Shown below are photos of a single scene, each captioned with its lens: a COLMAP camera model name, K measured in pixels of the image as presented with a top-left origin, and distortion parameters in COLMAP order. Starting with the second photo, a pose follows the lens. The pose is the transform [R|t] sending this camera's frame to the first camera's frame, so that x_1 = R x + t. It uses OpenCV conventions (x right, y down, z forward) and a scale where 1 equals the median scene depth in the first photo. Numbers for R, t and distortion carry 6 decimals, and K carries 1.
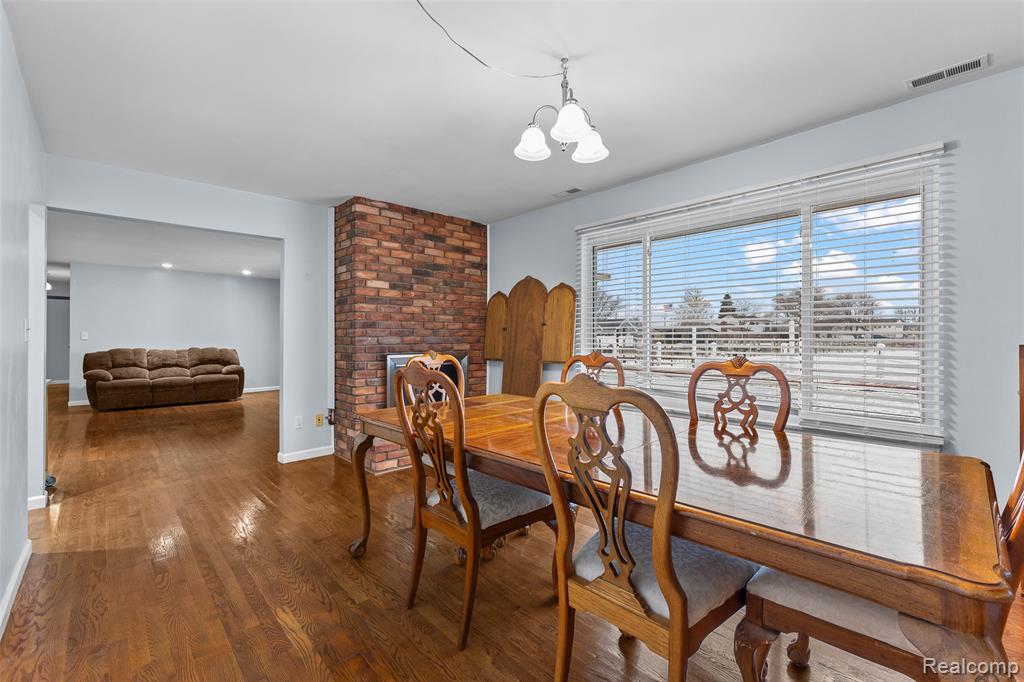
lens RADIAL K [[442.0, 0, 517.6], [0, 442.0, 337.5], [0, 0, 1]] dist [0.003873, 0.000975]
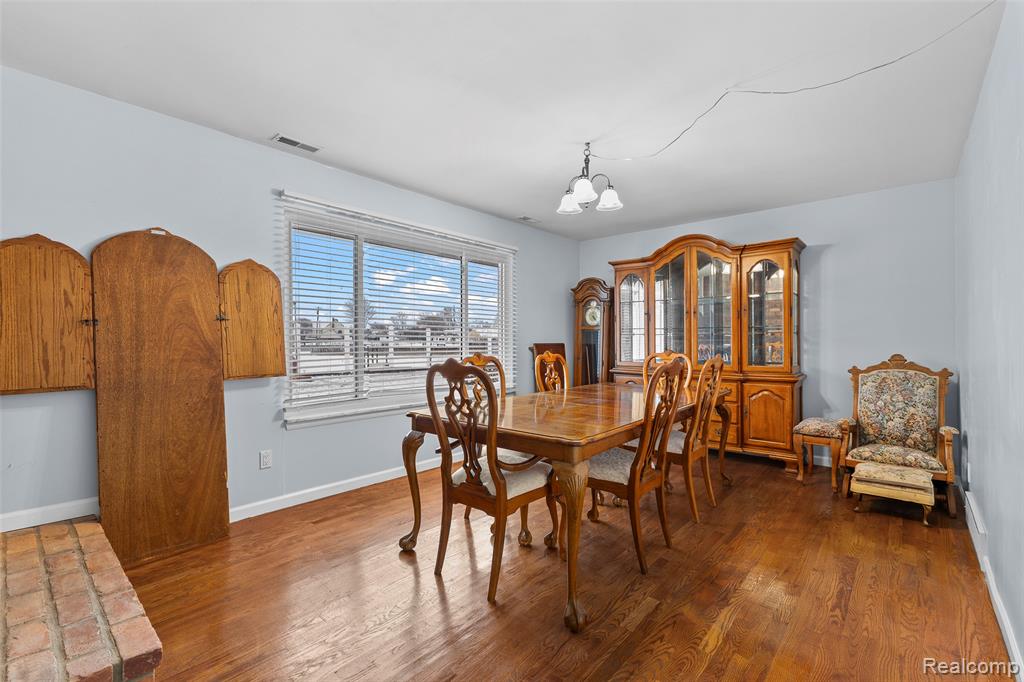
lens RADIAL K [[442.0, 0, 517.7], [0, 442.0, 344.8], [0, 0, 1]] dist [0.003873, 0.000975]
pose [[-0.104335, -0.009777, 0.994494, -0.605883], [0.000810, 0.999951, 0.009916, 0.000885], [-0.994542, 0.001840, -0.104321, 0.650178]]
